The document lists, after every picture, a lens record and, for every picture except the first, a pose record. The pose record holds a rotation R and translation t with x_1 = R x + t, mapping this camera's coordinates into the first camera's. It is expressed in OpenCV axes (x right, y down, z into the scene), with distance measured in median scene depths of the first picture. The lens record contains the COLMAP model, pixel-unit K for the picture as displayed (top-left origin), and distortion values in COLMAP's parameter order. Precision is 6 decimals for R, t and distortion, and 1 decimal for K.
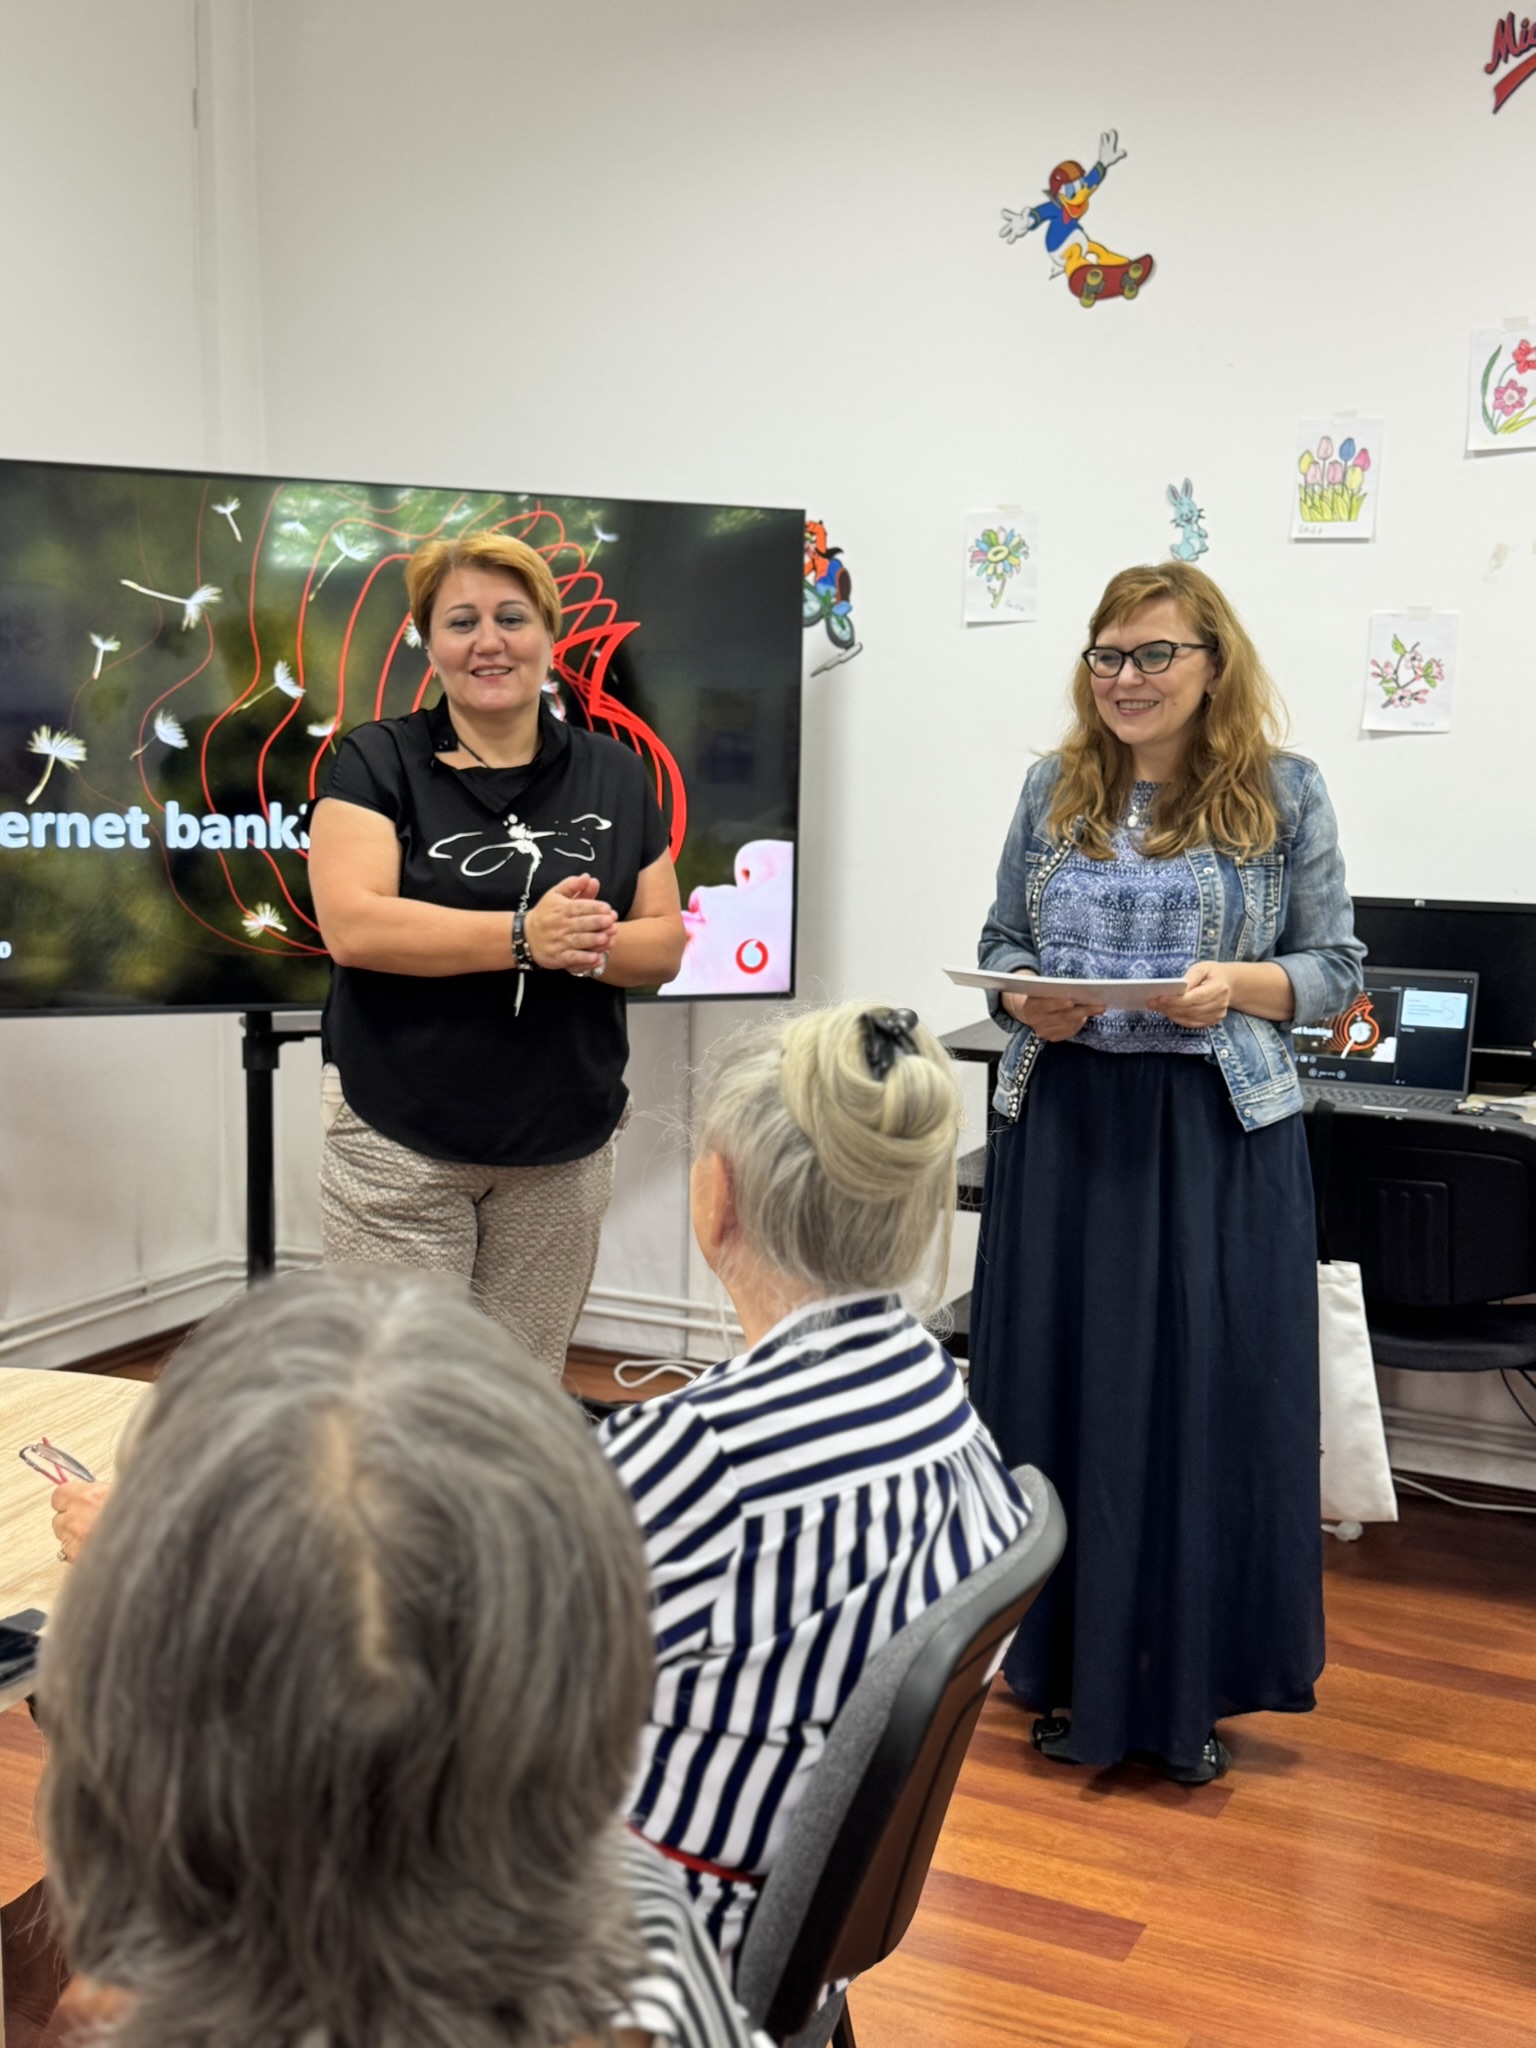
lens RADIAL K [[2254.0, 0, 772.6], [0, 2254.0, 1036.8], [0, 0, 1]] dist [0.061331, 0.000000]
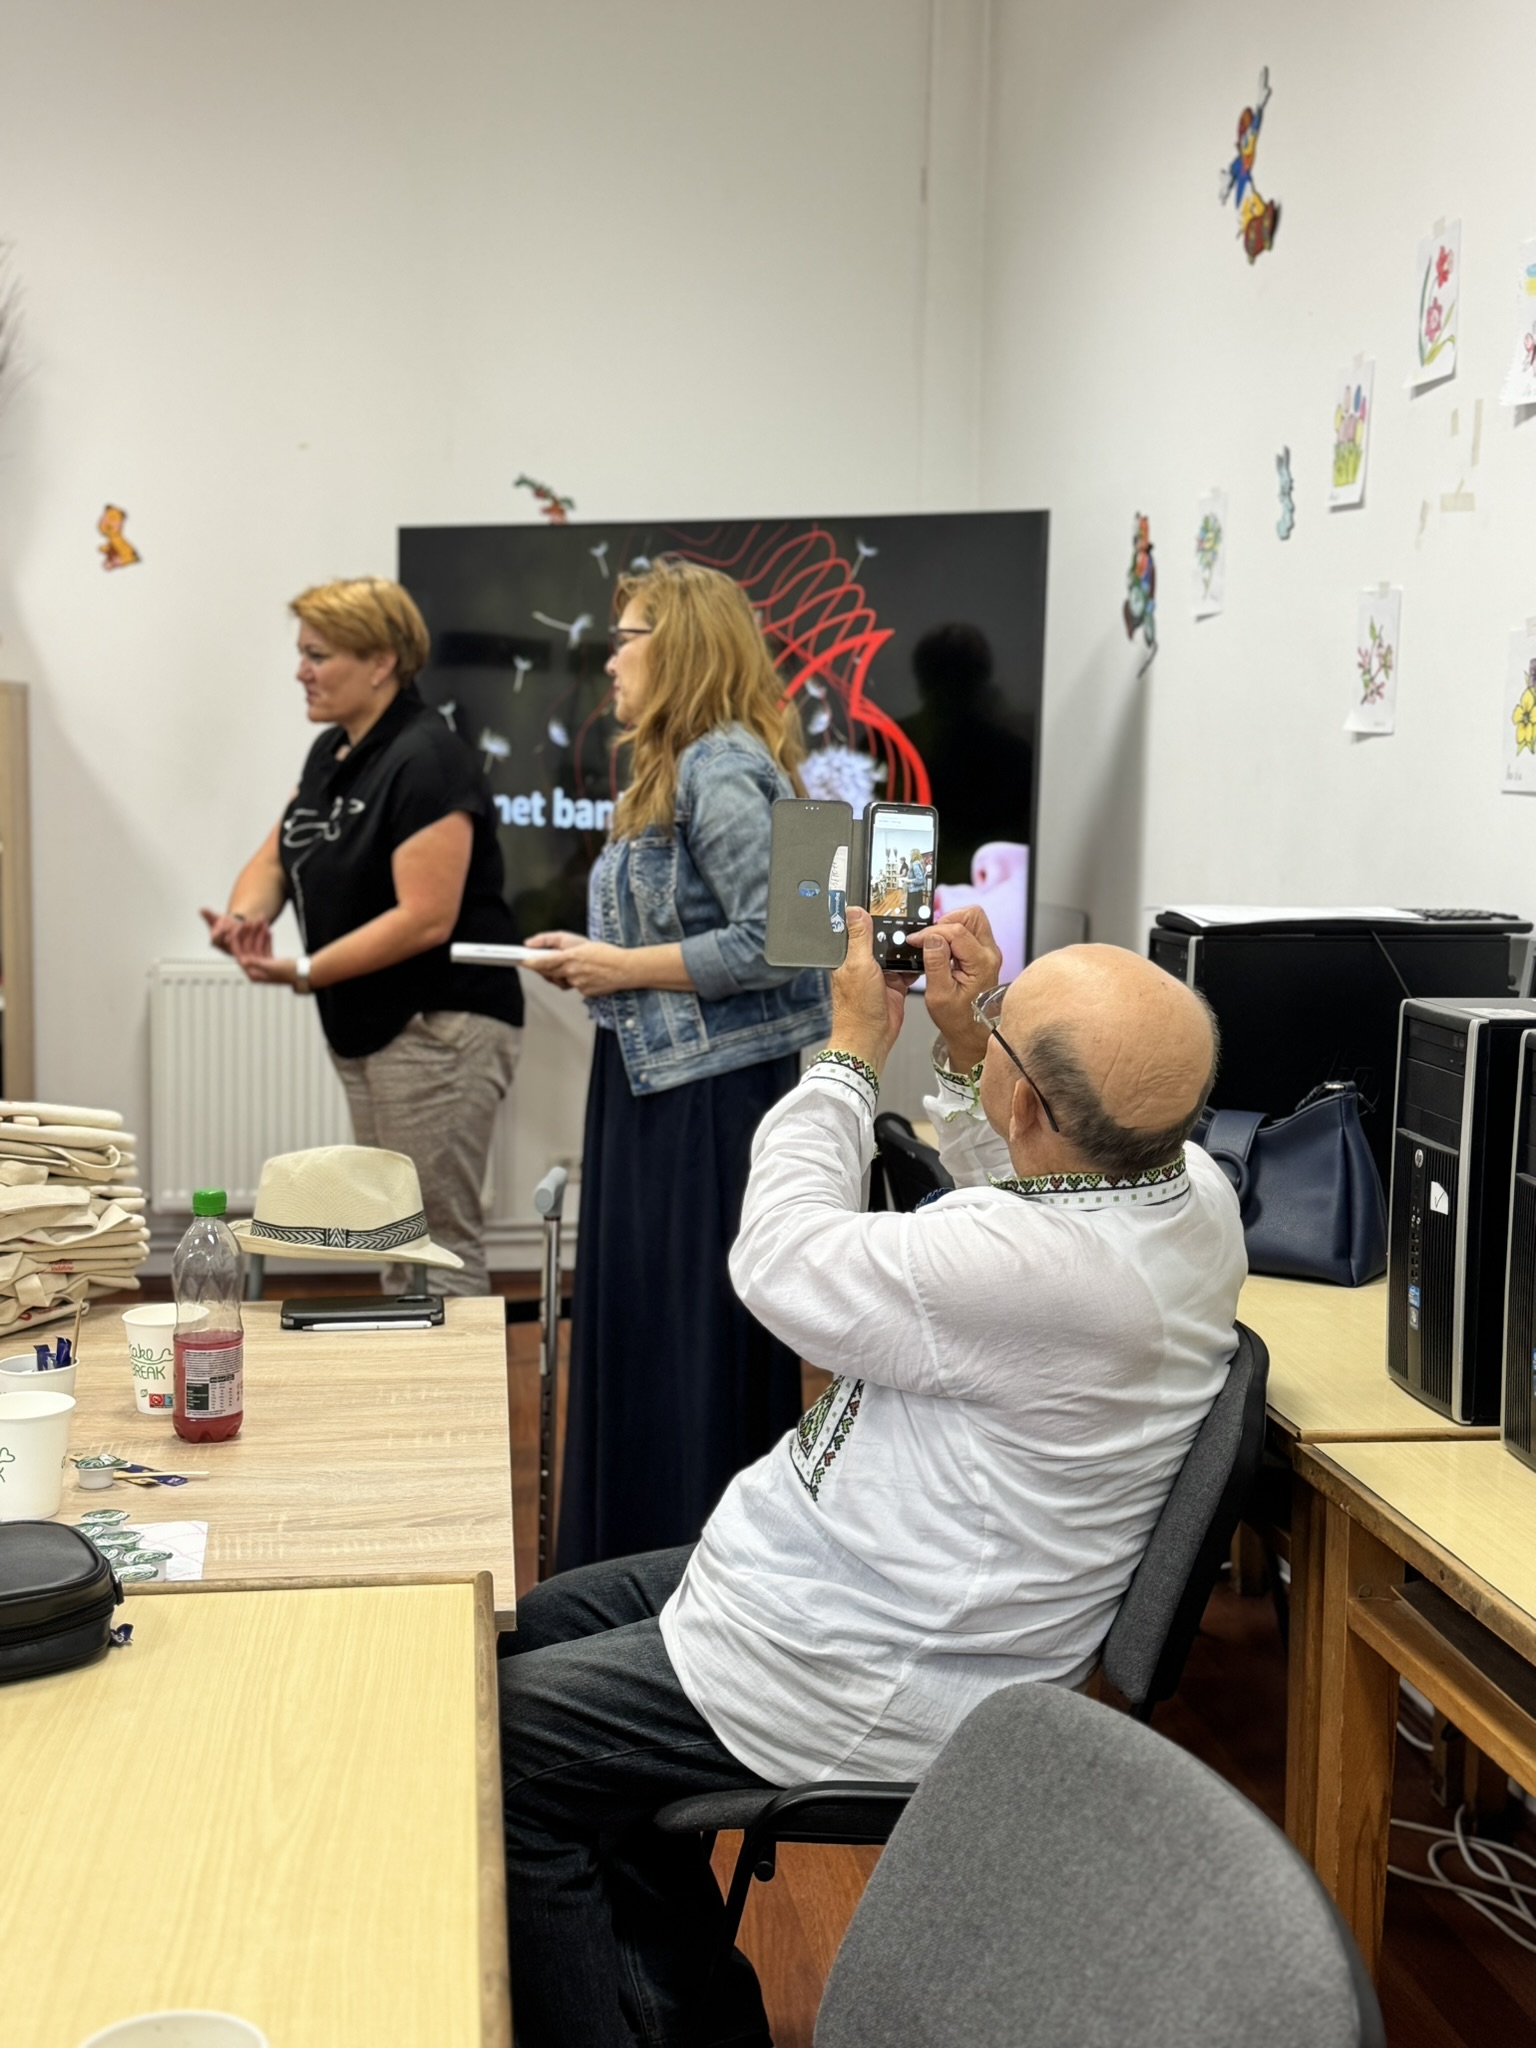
lens RADIAL K [[2614.0, 0, 775.8], [0, 2614.0, 1034.3], [0, 0, 1]] dist [0.161917, 0.000000]
pose [[0.582078, 0.090968, -0.808029, 0.964647], [-0.125696, 0.991844, 0.021115, -0.015589], [0.803359, 0.089275, 0.588765, 0.261207]]
